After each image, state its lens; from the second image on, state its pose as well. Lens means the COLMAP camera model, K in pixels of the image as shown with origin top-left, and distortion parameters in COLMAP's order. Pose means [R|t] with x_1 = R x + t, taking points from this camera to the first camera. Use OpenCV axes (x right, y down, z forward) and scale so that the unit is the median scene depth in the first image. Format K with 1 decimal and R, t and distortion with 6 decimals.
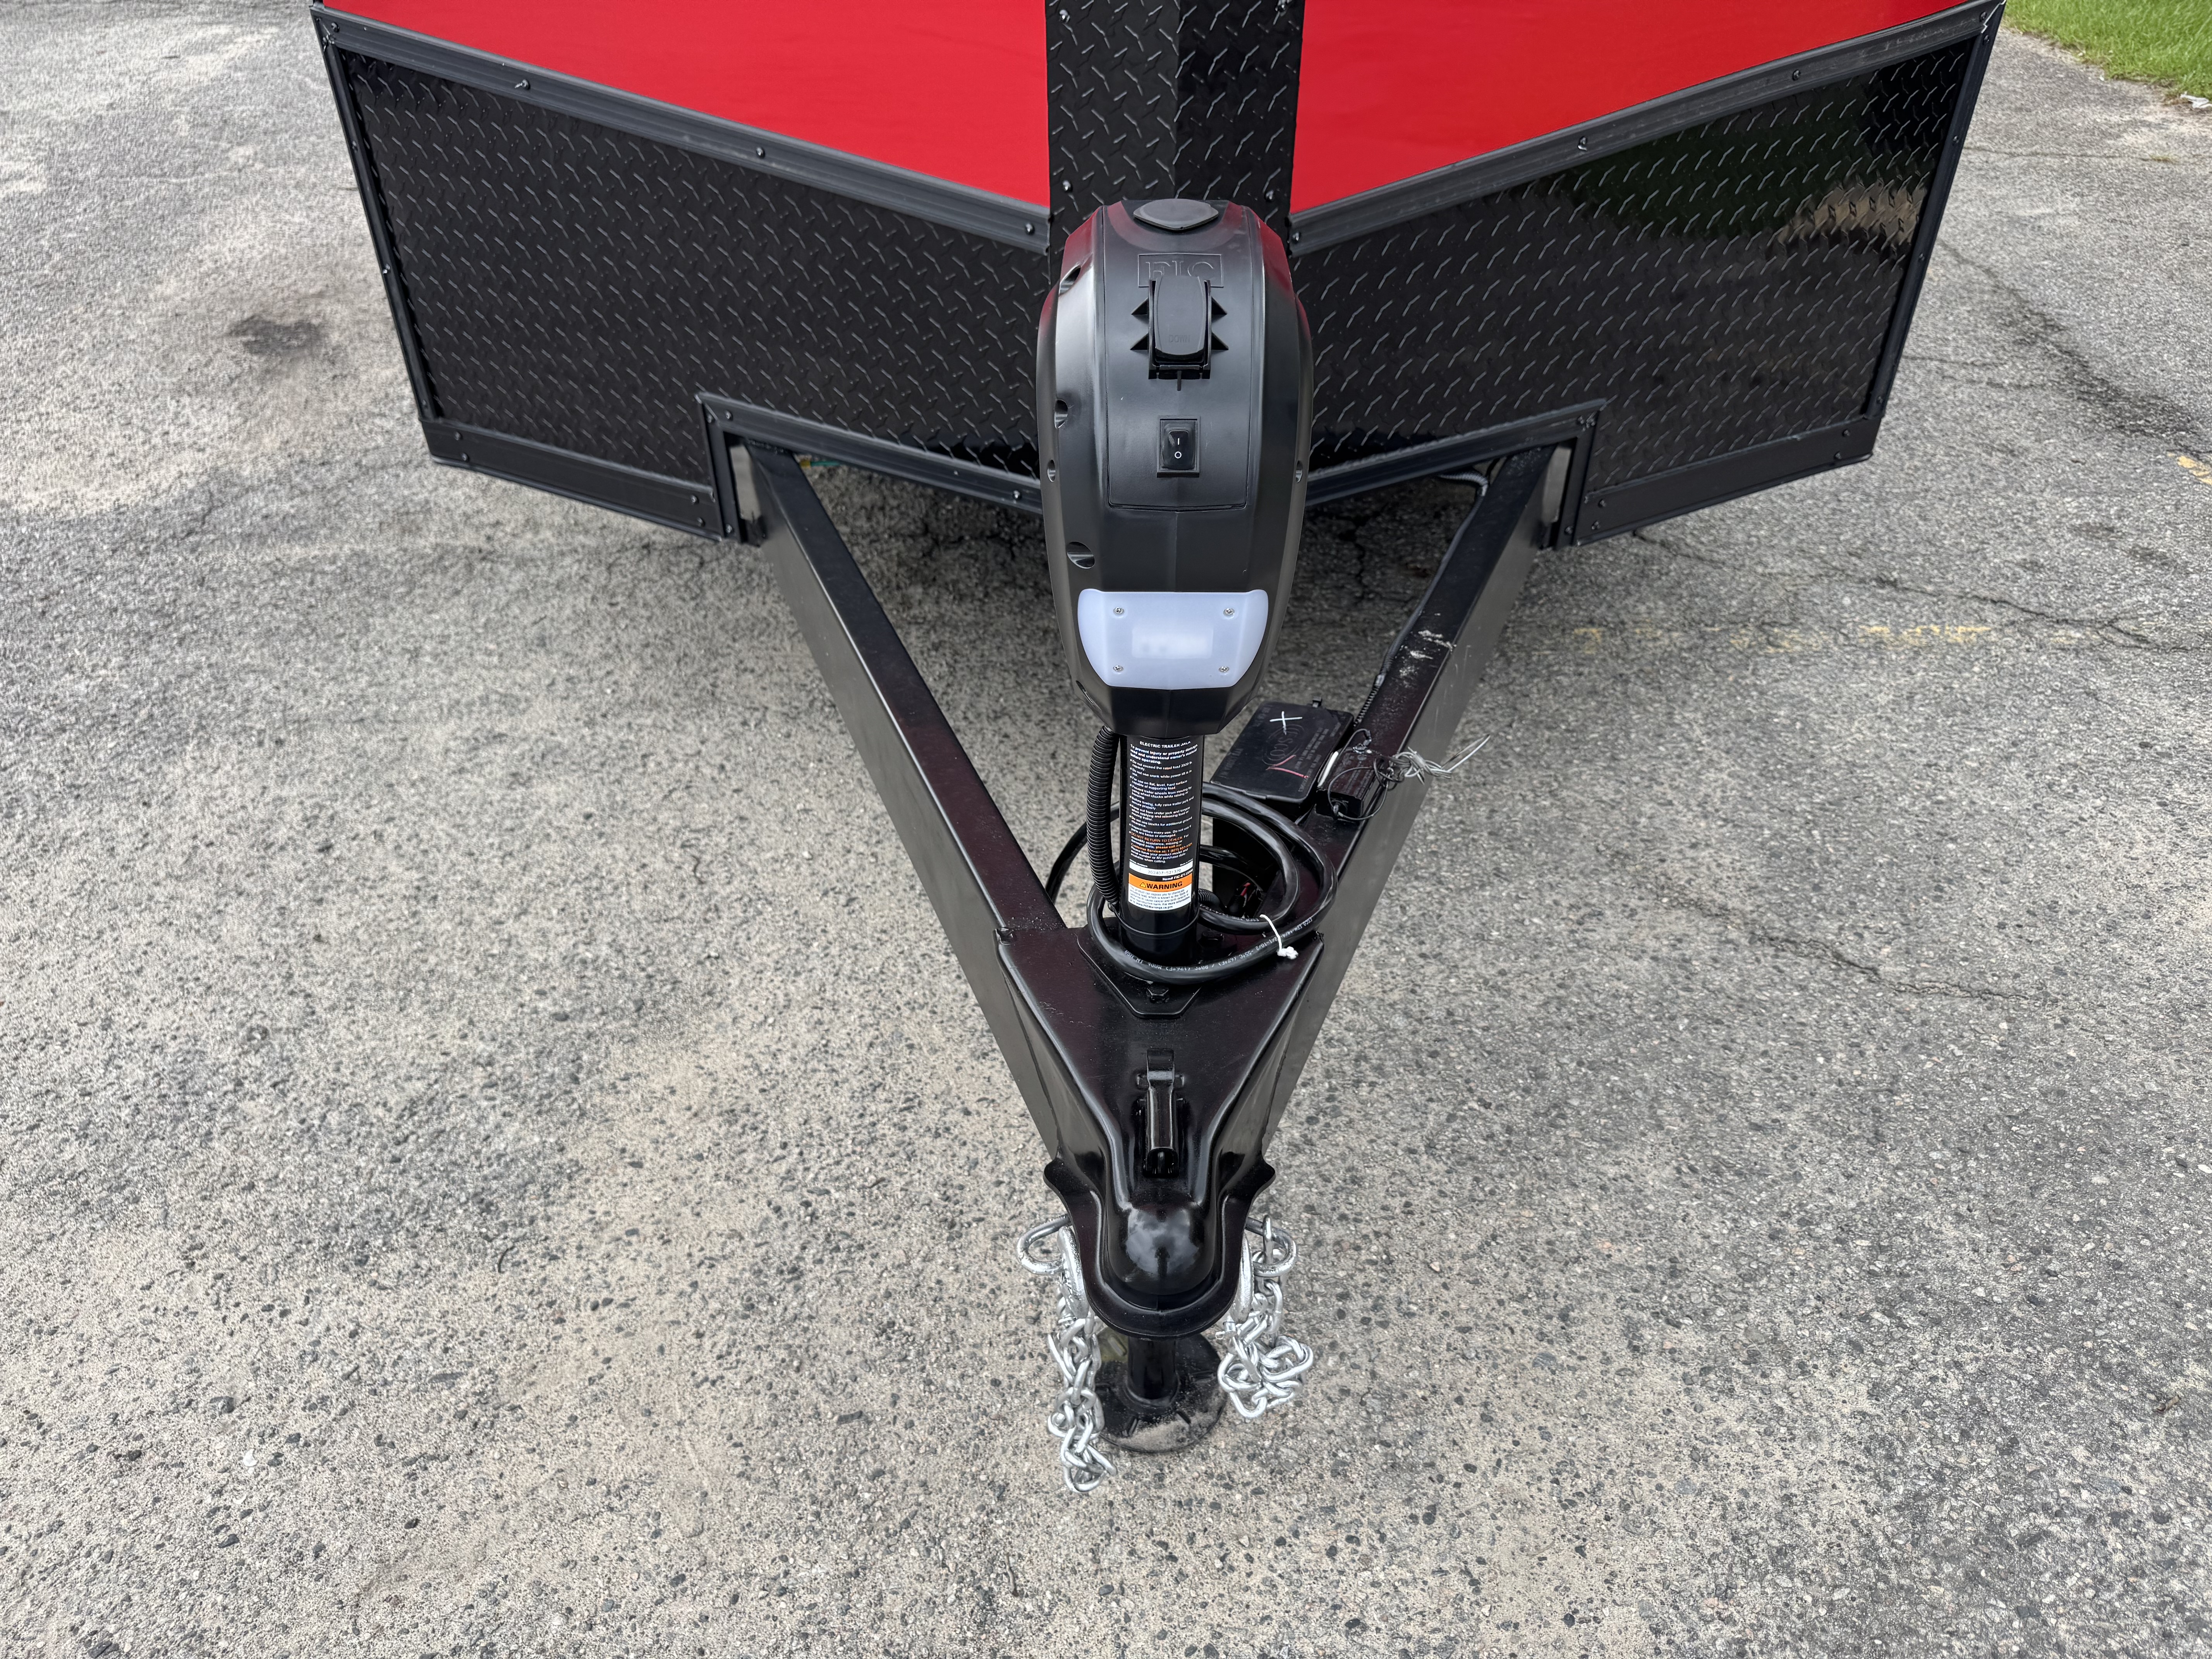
lens RADIAL K [[1545.1, 0, 1105.2], [0, 1545.1, 833.7], [0, 0, 1]] dist [0.007509, -0.002455]
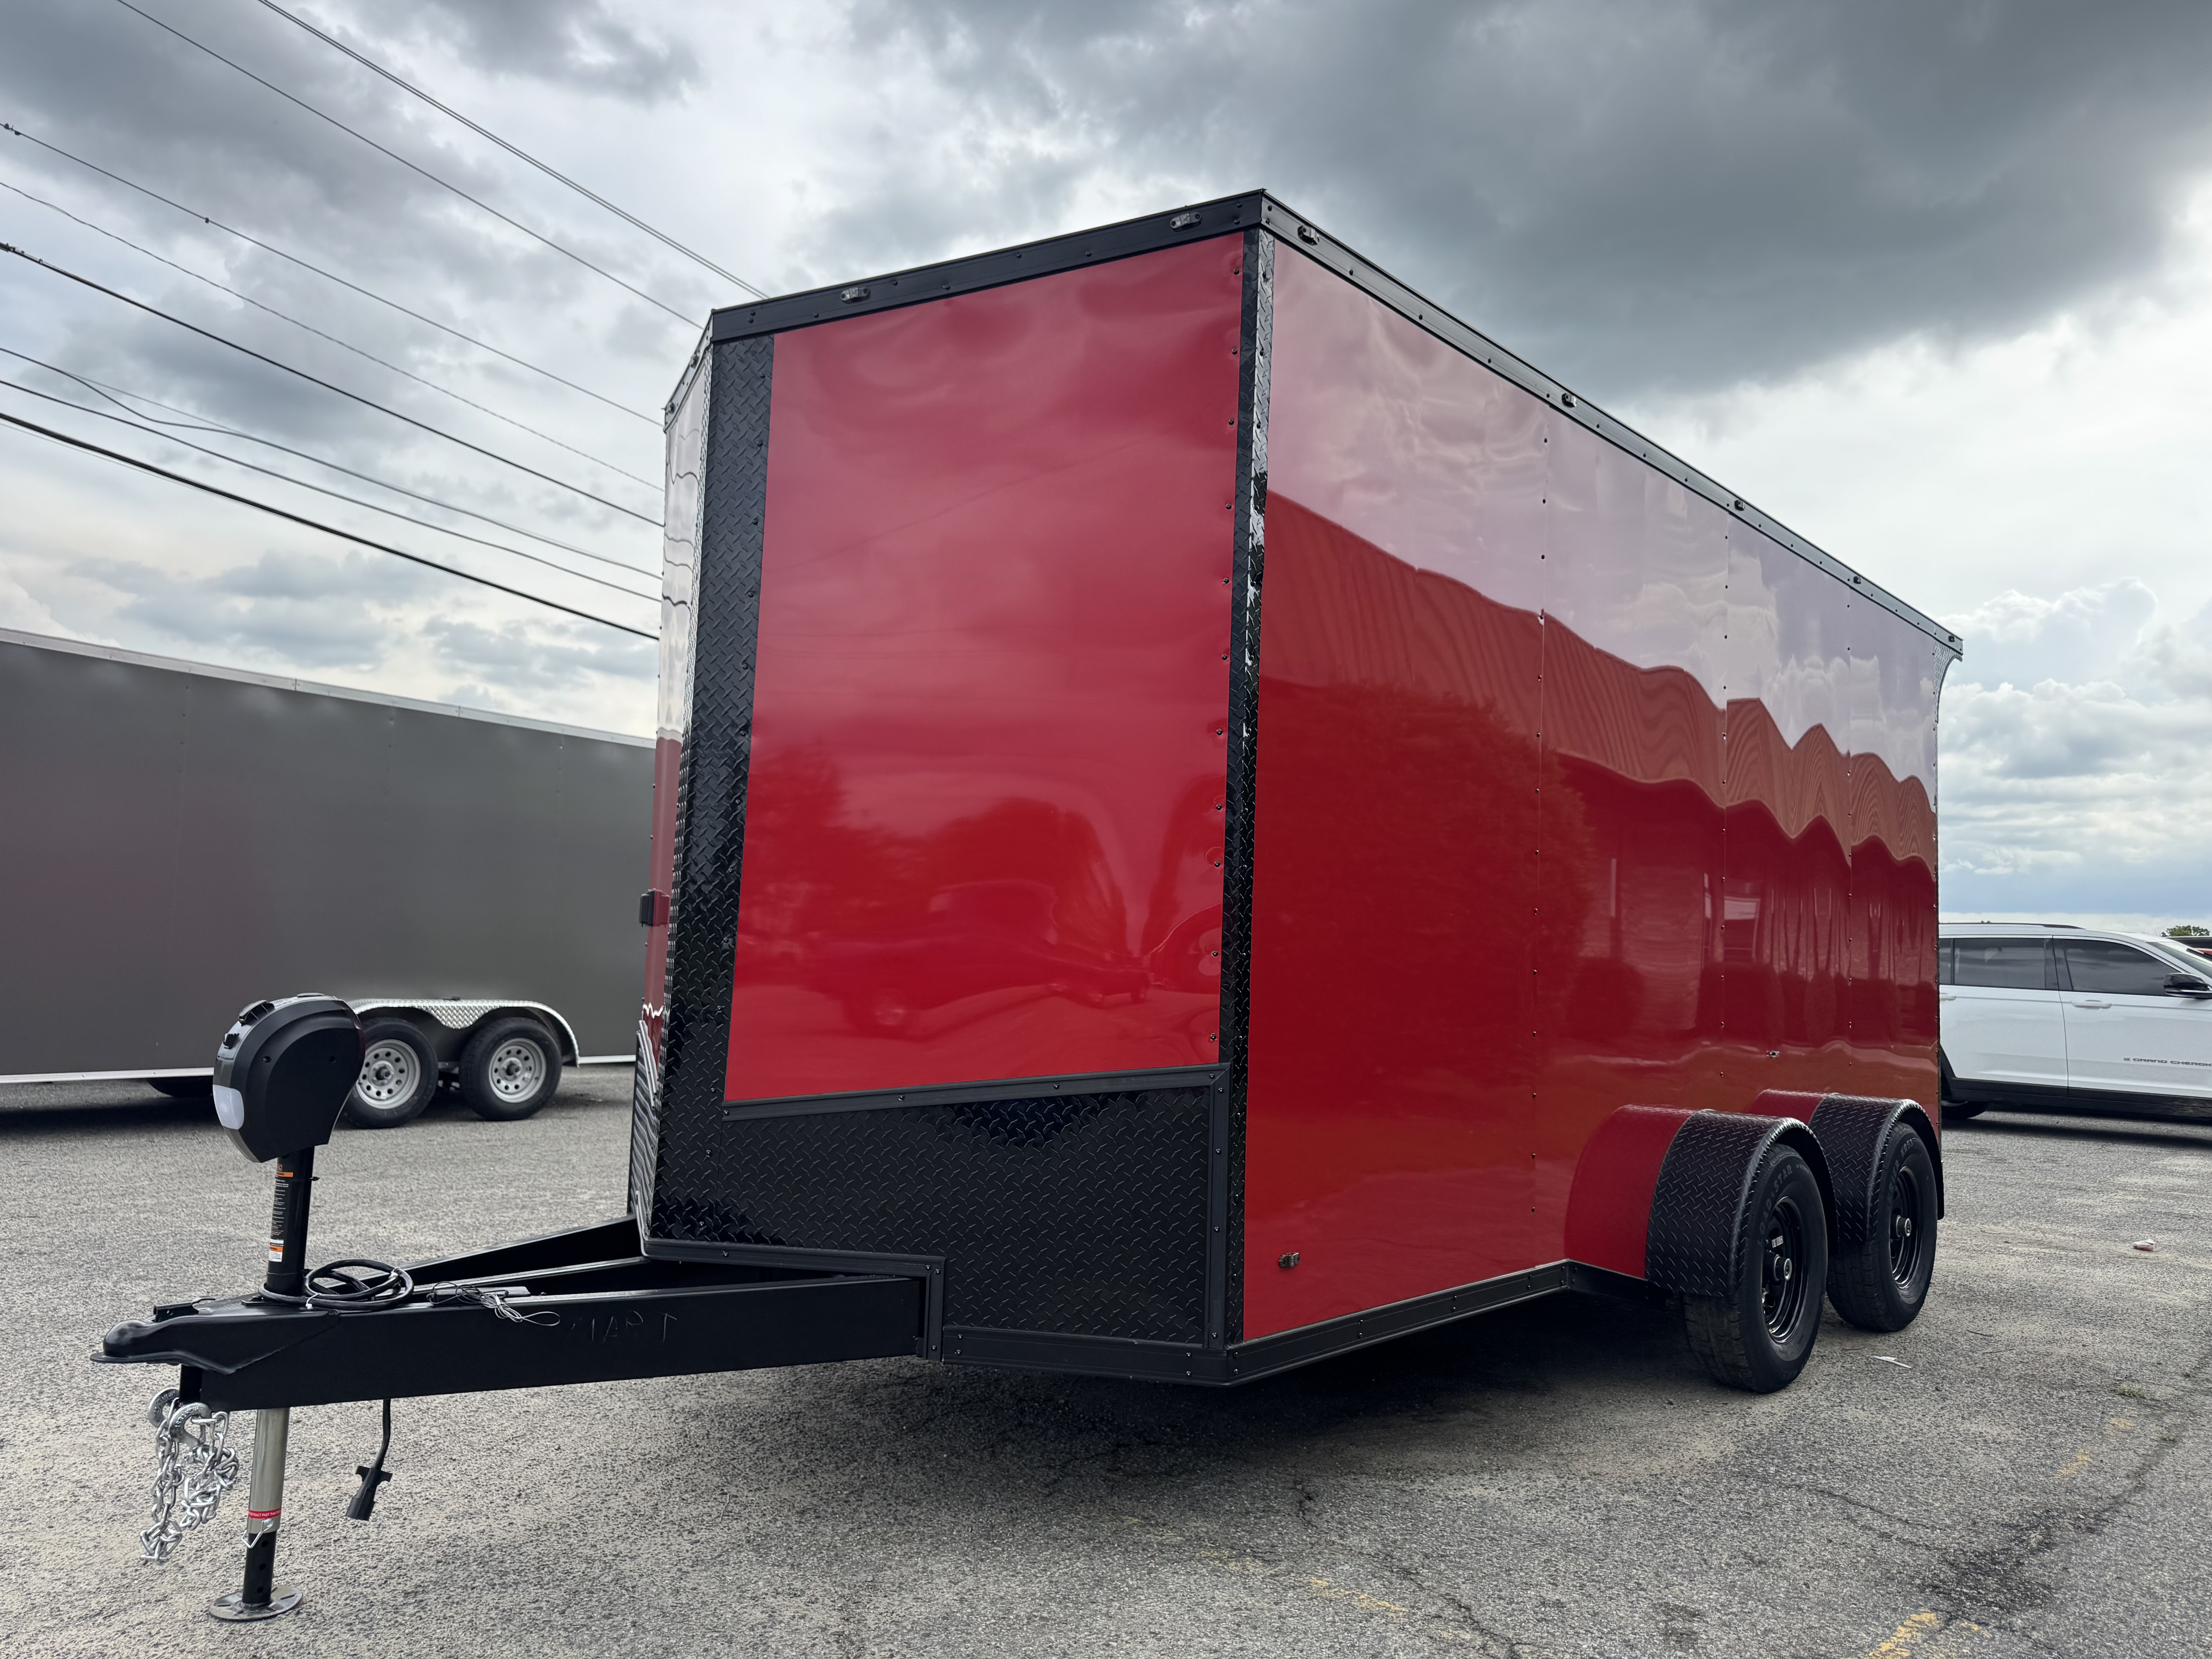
lens RADIAL K [[1545.1, 0, 1098.4], [0, 1545.1, 844.0], [0, 0, 1]] dist [0.007509, -0.002455]
pose [[0.750749, -0.026546, -0.660054, 1.052994], [-0.424444, 0.746262, -0.512777, 0.105289], [0.506185, 0.665123, 0.548989, -0.054805]]
